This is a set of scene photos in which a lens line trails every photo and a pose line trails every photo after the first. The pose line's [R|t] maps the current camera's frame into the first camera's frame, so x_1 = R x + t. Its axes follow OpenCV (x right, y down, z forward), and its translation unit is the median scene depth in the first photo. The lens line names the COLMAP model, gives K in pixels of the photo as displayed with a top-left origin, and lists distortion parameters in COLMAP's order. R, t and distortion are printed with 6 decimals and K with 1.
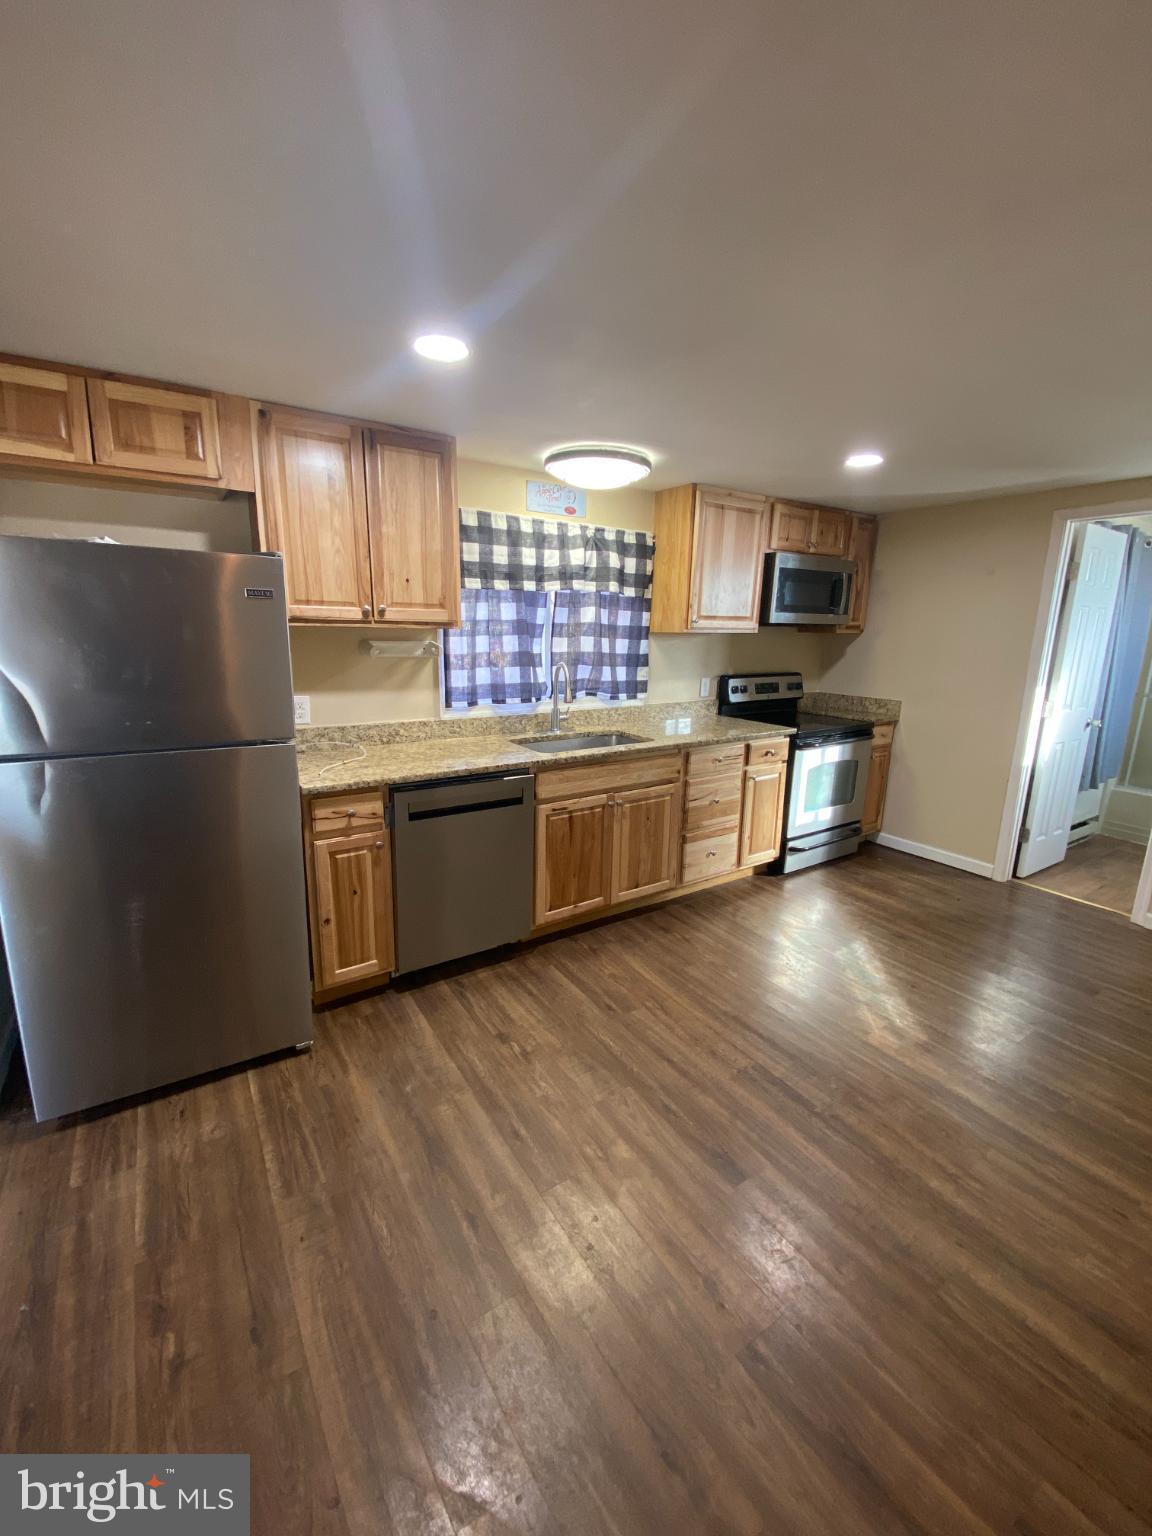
lens RADIAL K [[615.3, 0, 571.9], [0, 615.3, 762.5], [0, 0, 1]] dist [0.016889, -0.017213]
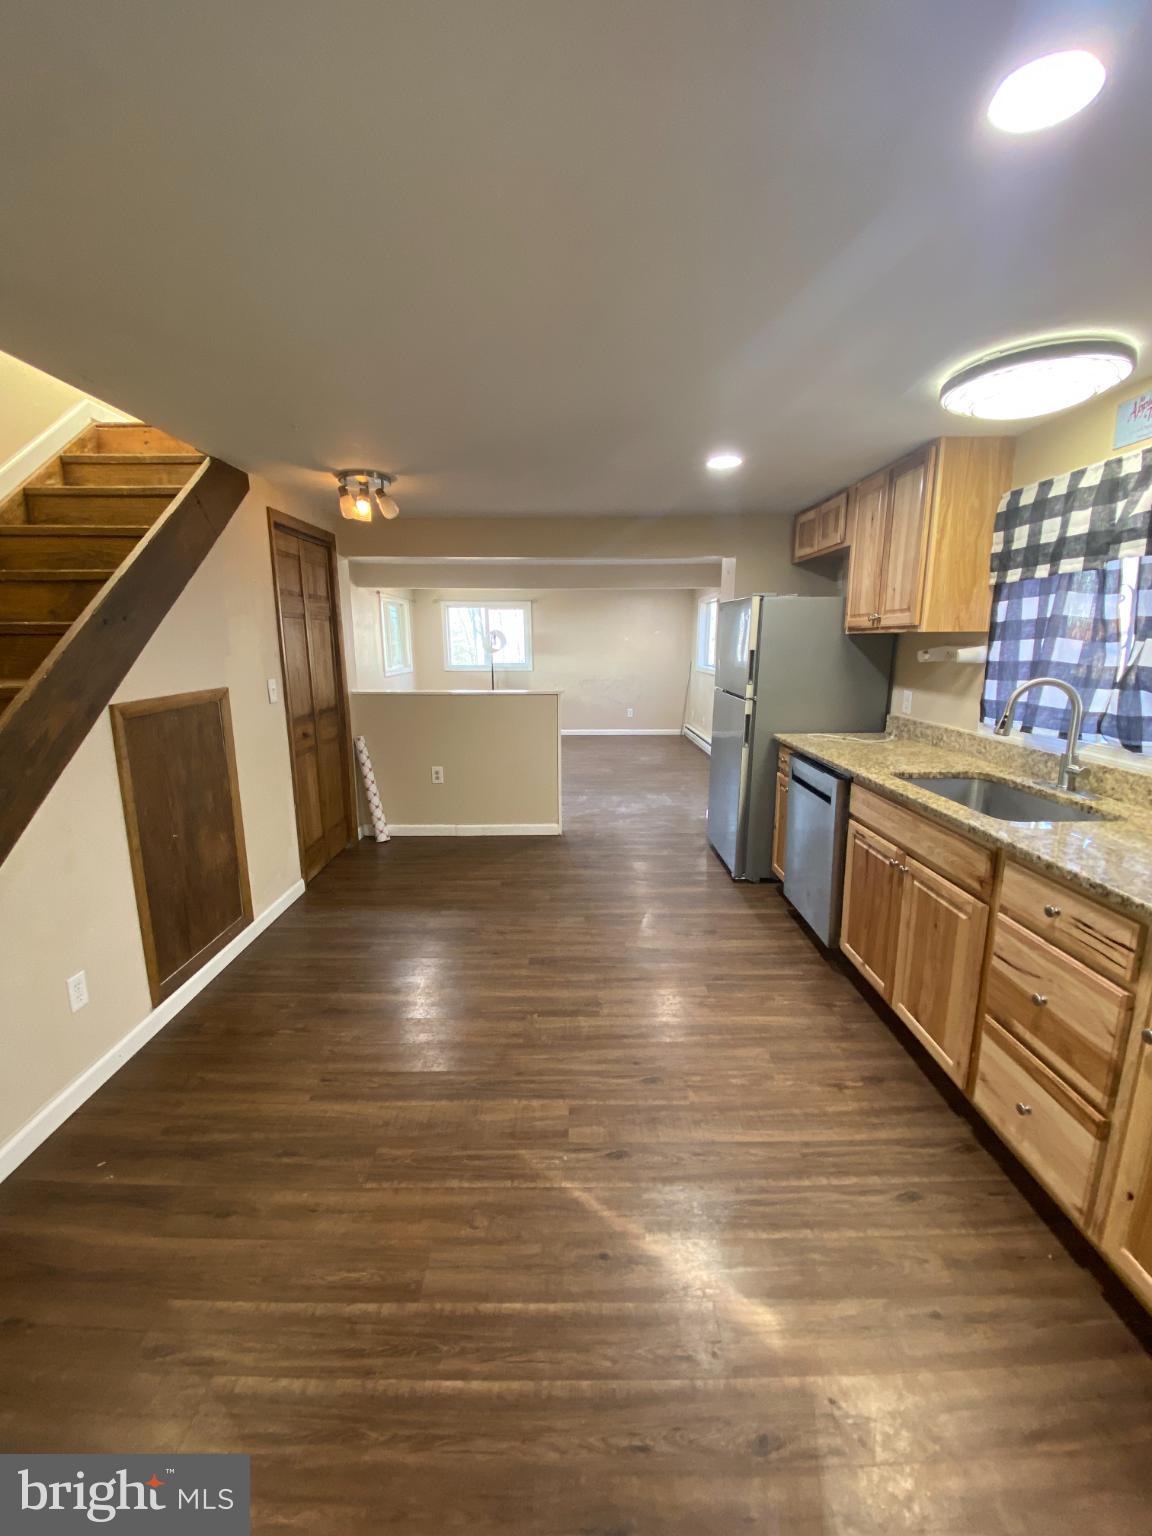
lens RADIAL K [[615.3, 0, 571.9], [0, 615.3, 762.5], [0, 0, 1]] dist [0.016889, -0.017213]
pose [[-0.548556, 0.146194, -0.823234, 0.867257], [-0.190431, 0.936873, 0.293267, -0.188643], [0.814139, 0.317642, -0.486087, 1.003334]]
